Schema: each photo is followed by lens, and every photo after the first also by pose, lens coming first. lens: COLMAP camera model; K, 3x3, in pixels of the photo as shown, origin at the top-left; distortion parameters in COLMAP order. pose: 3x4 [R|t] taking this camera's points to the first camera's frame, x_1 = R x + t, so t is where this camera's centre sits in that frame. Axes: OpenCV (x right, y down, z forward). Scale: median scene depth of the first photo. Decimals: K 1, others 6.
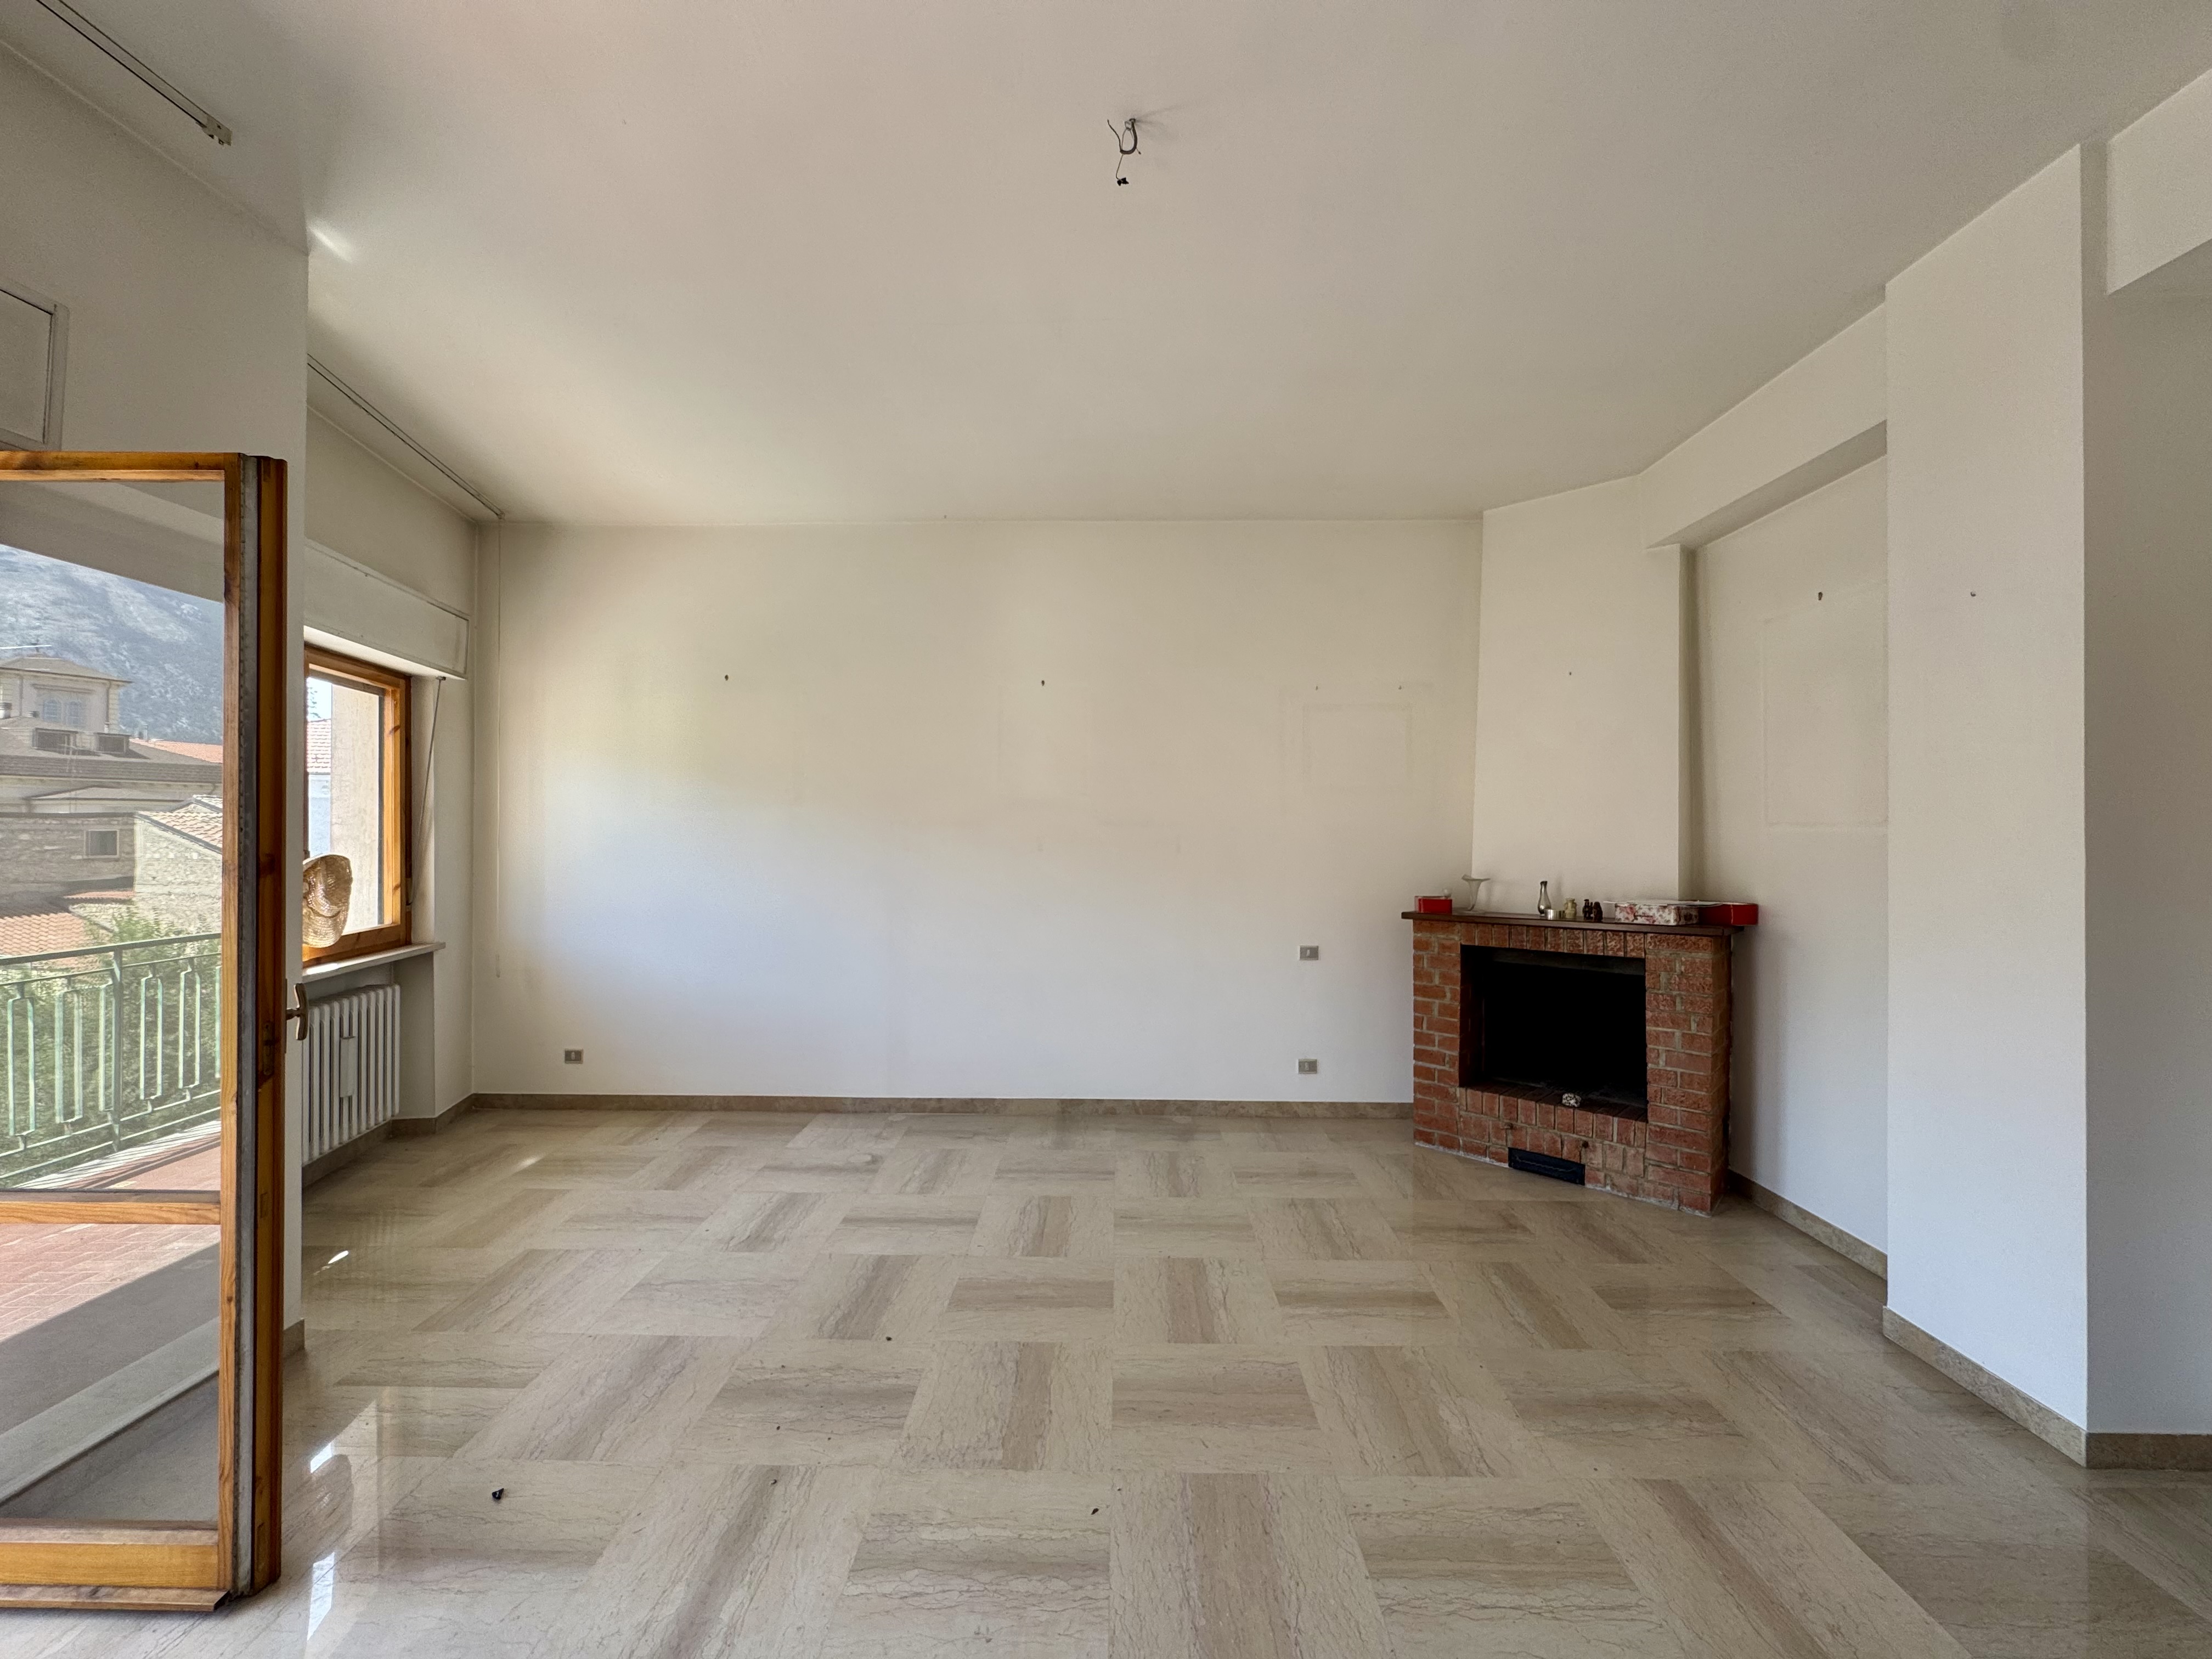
lens RADIAL K [[882.0, 0, 1103.0], [0, 882.0, 827.8], [0, 0, 1]] dist [-0.001395, -0.000421]
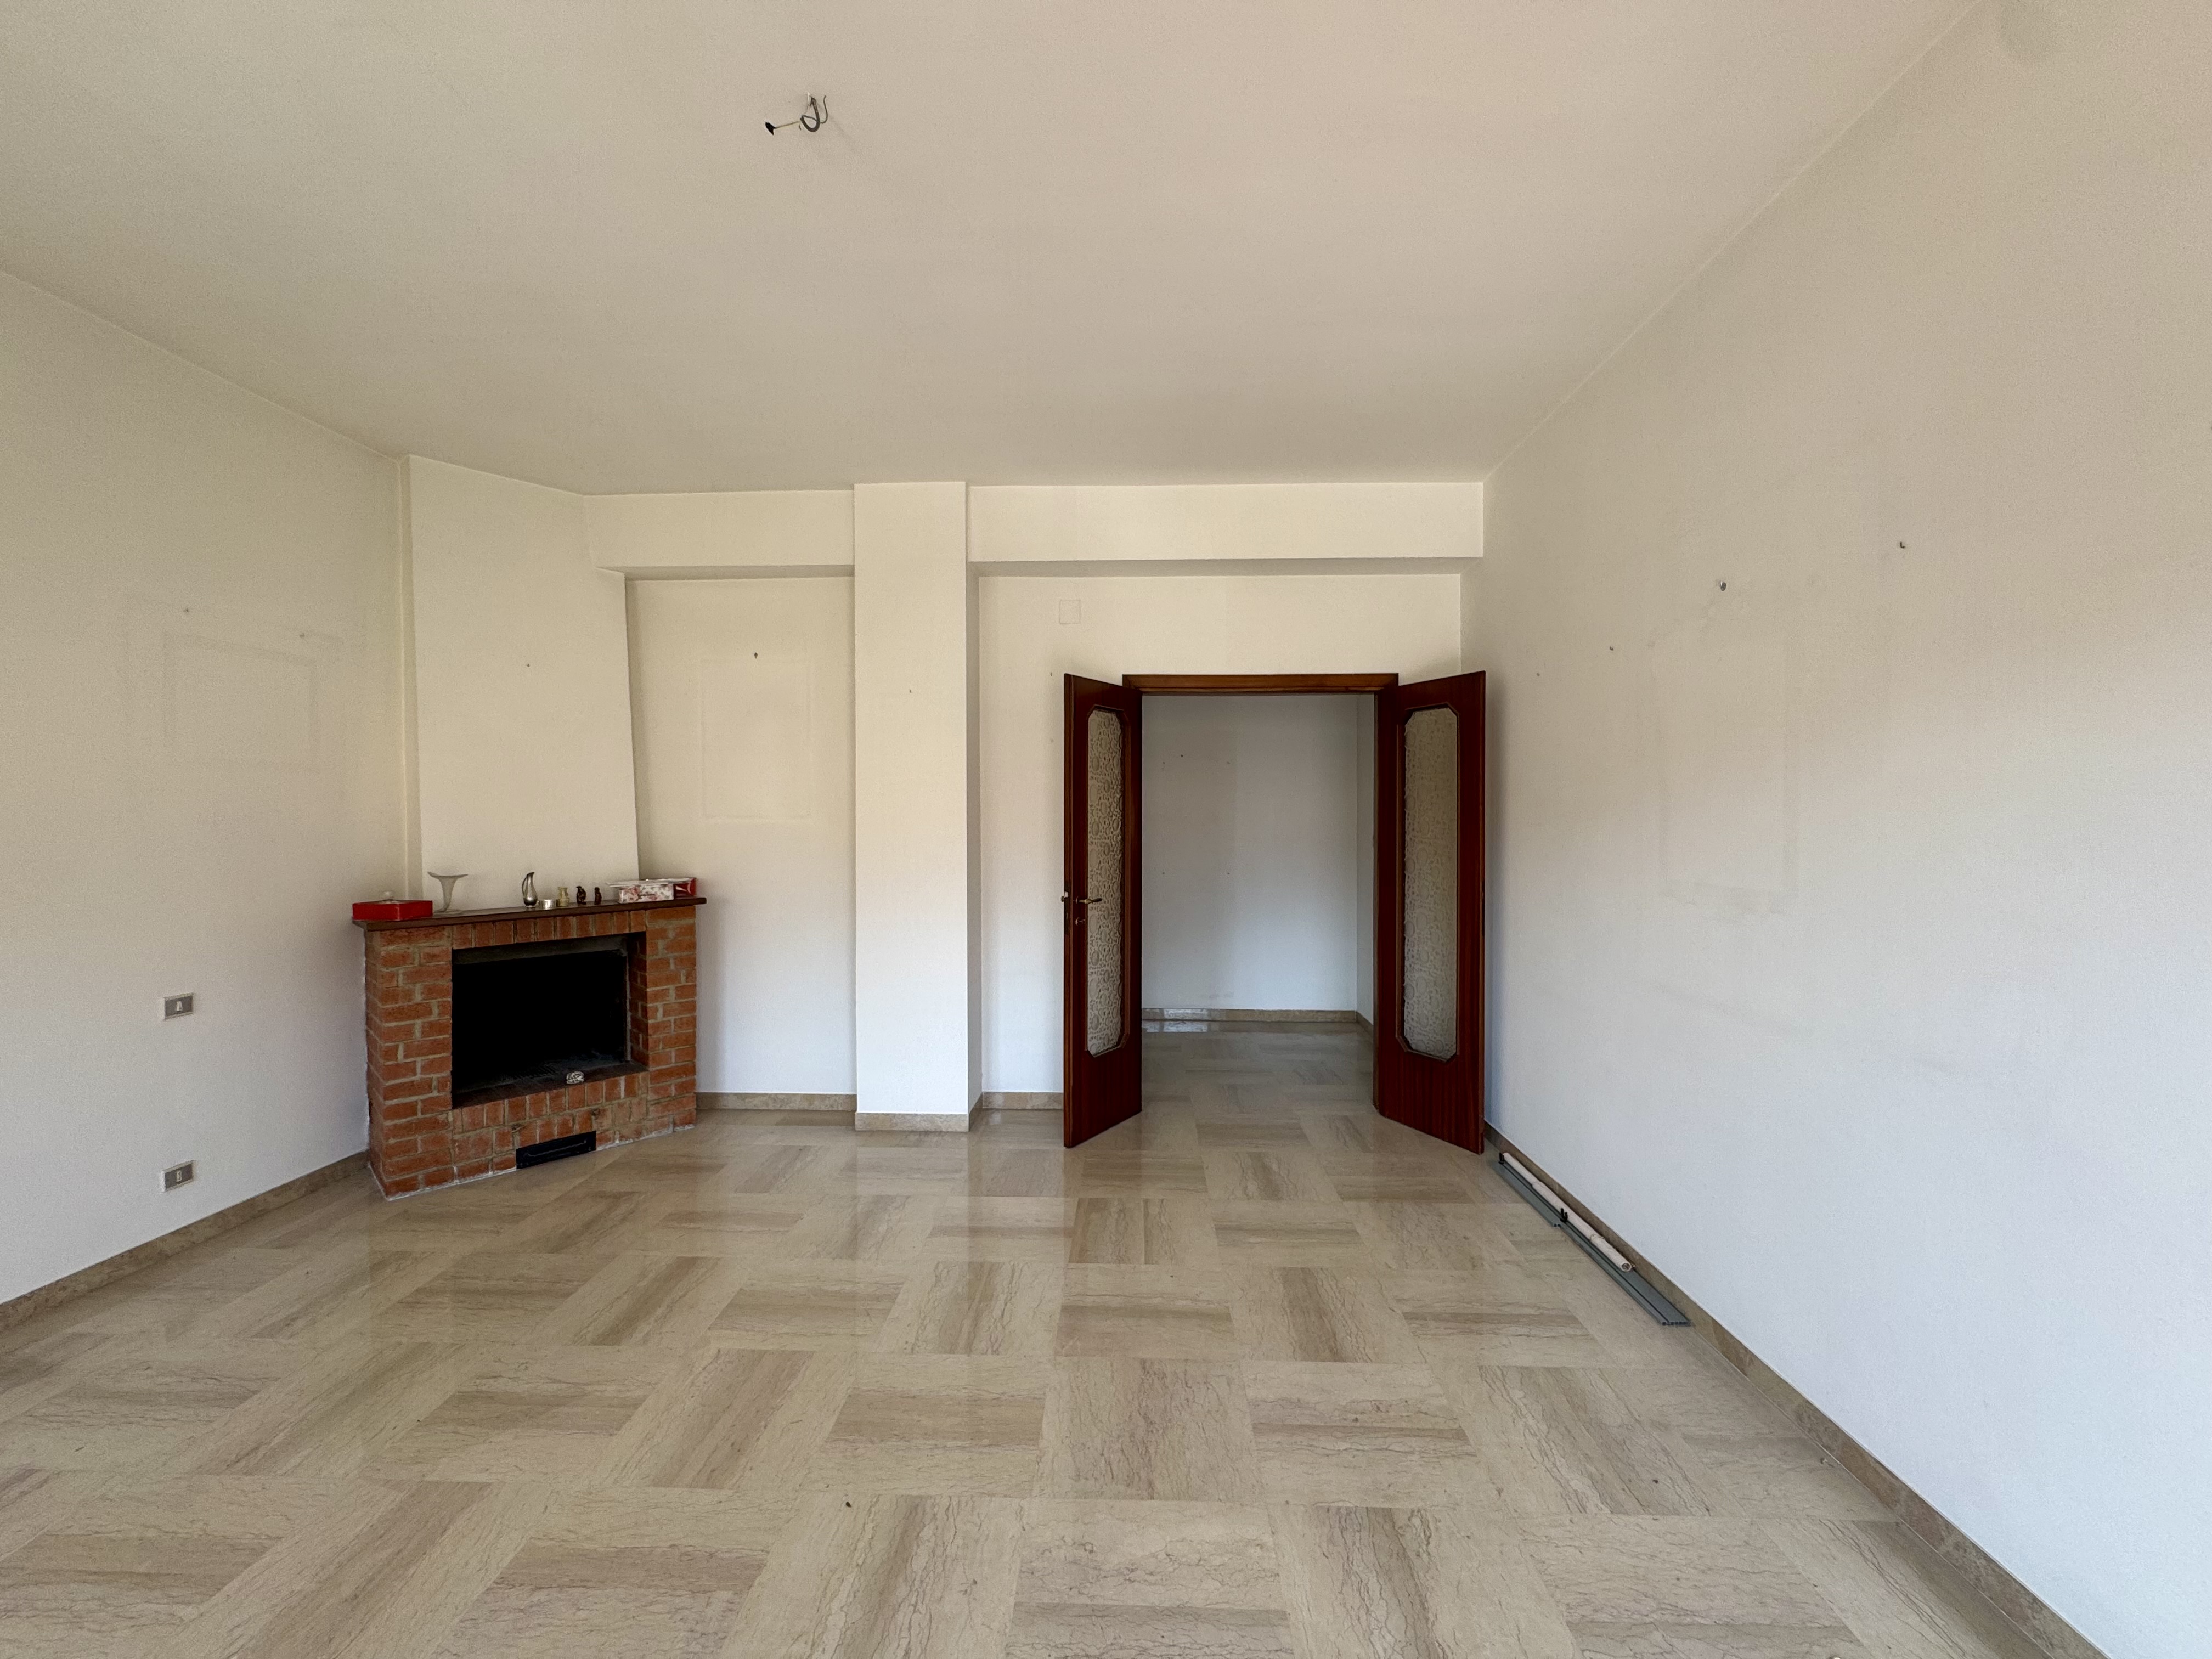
lens RADIAL K [[882.0, 0, 1103.0], [0, 882.0, 827.8], [0, 0, 1]] dist [-0.001395, -0.000421]
pose [[0.020968, -0.012539, 0.999702, -0.495679], [-0.005484, 0.999905, 0.012657, -0.006186], [-0.999765, -0.005748, 0.020897, 0.343212]]
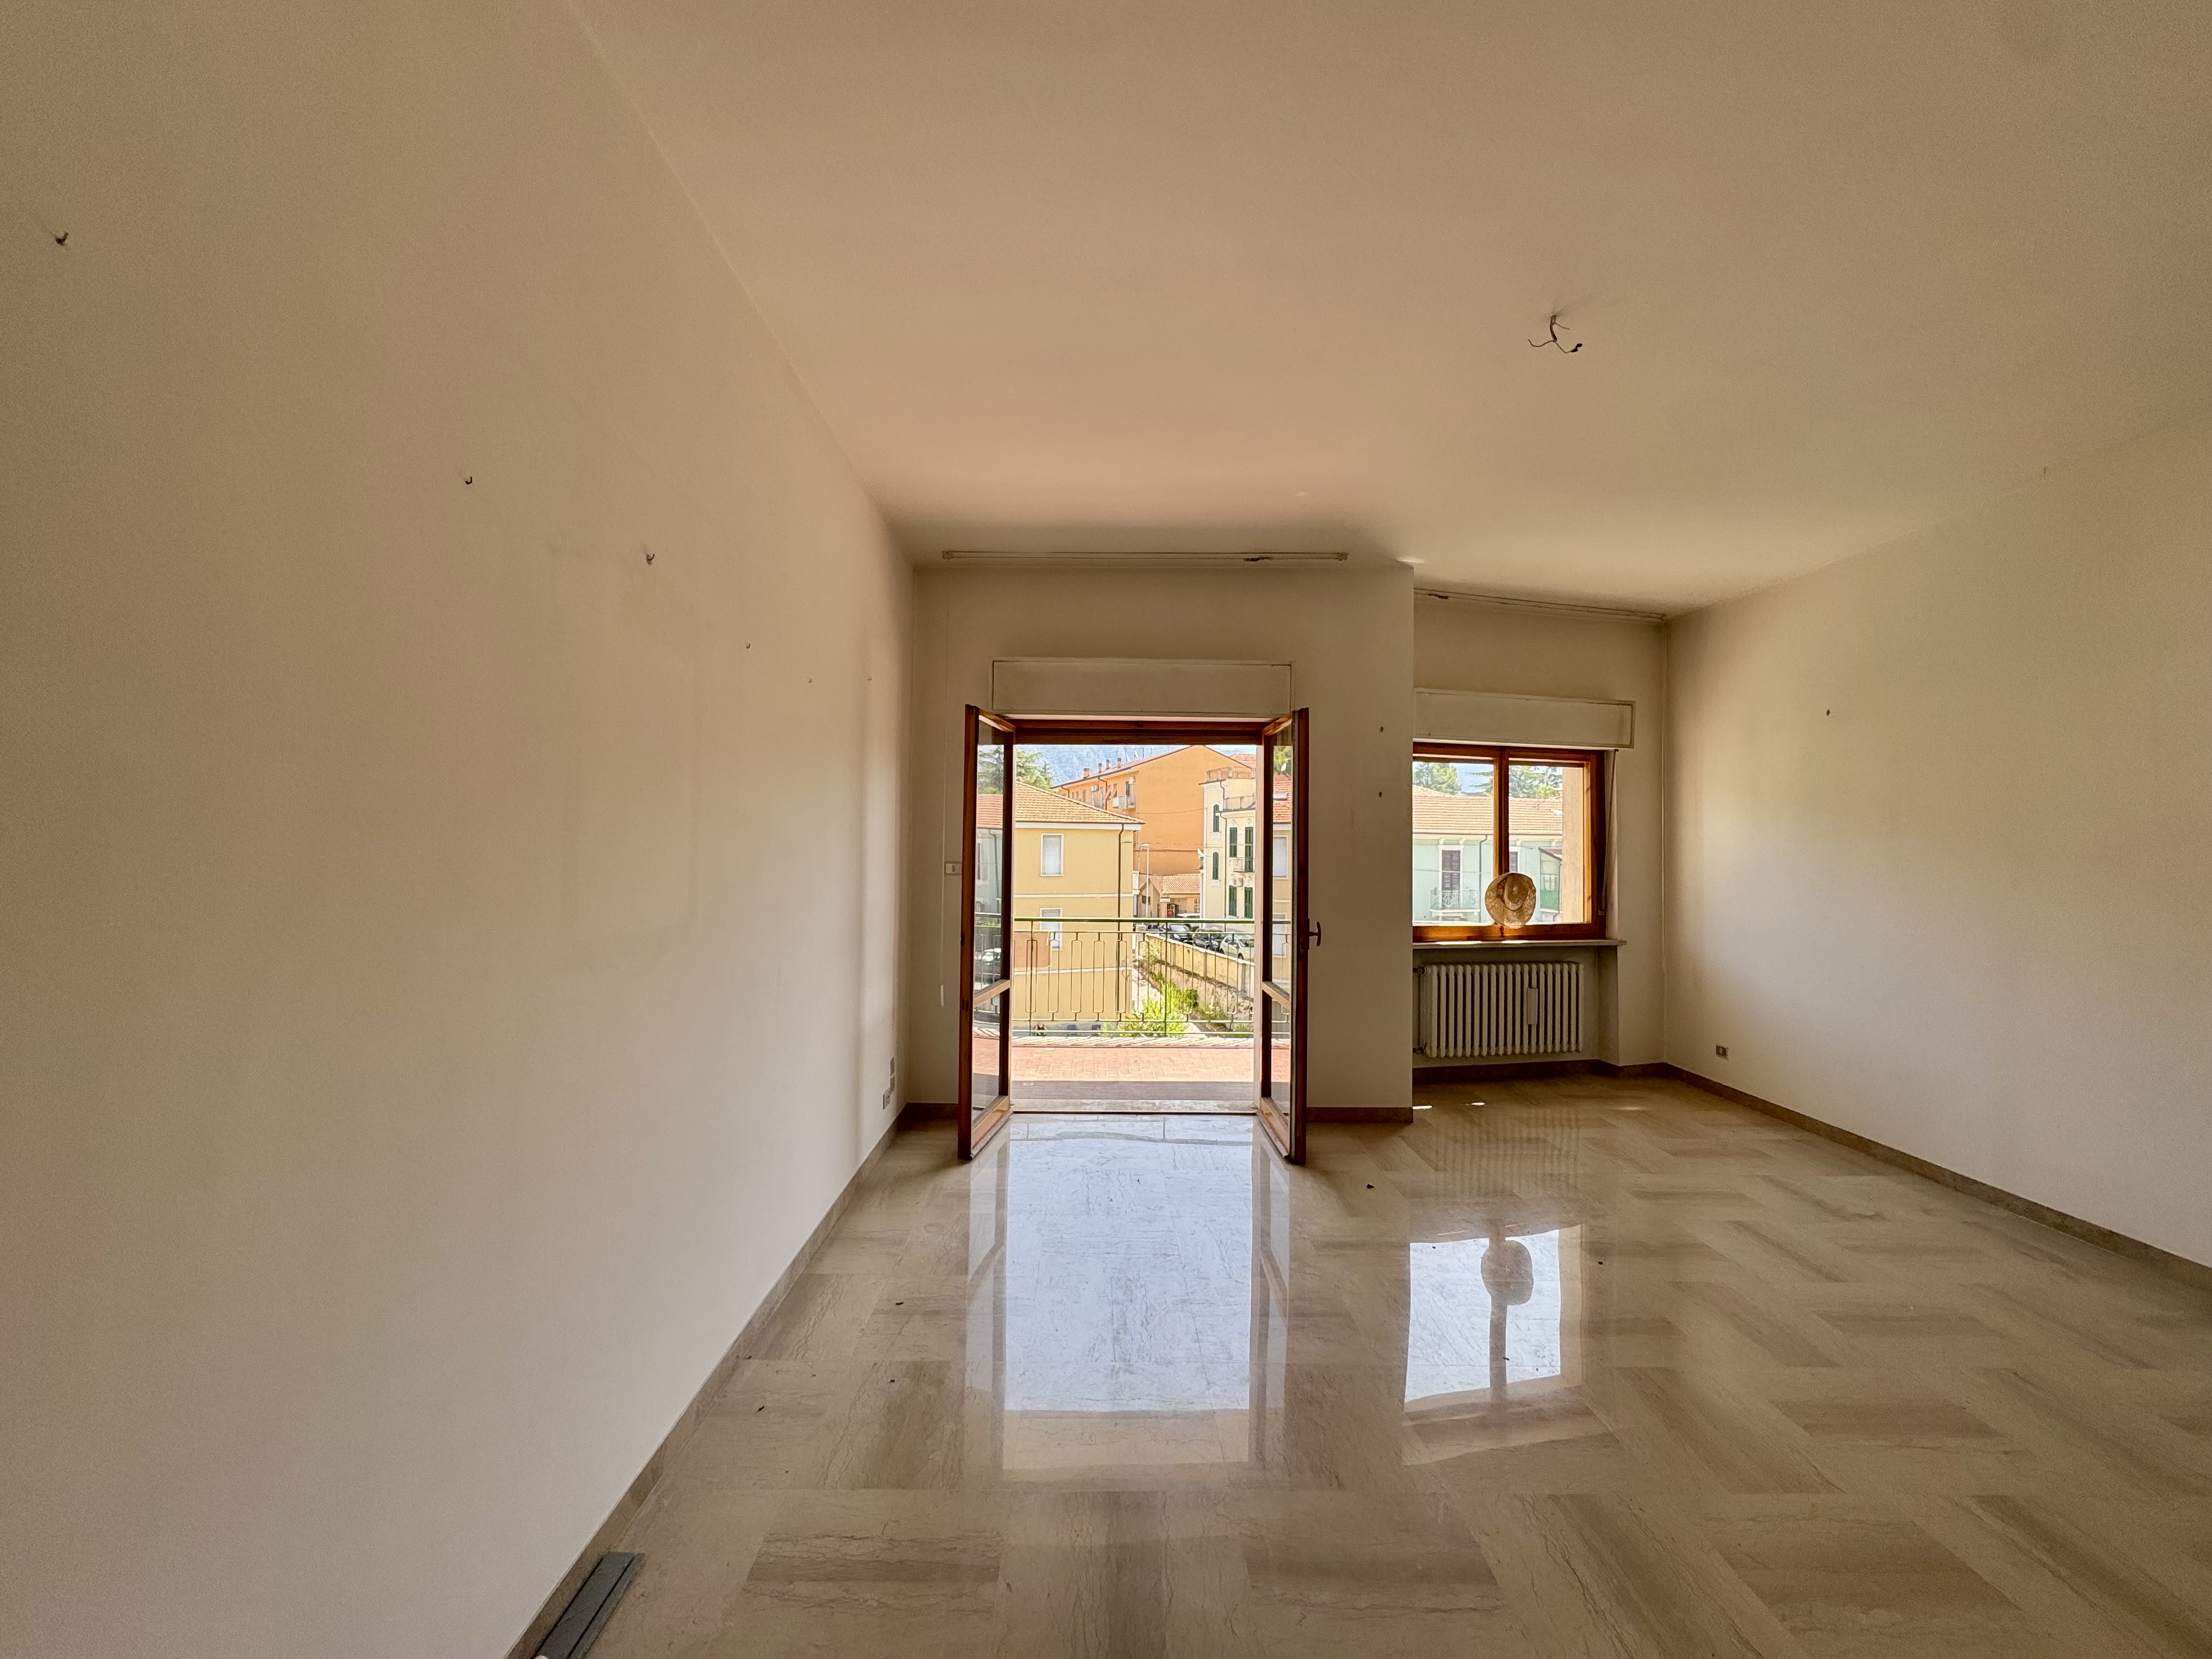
lens RADIAL K [[882.0, 0, 1103.0], [0, 882.0, 827.8], [0, 0, 1]] dist [-0.001395, -0.000421]
pose [[0.029701, -0.024559, -0.999257, 0.676272], [-0.005984, 0.999676, -0.024747, -0.007645], [0.999541, 0.006715, 0.029545, 0.159886]]
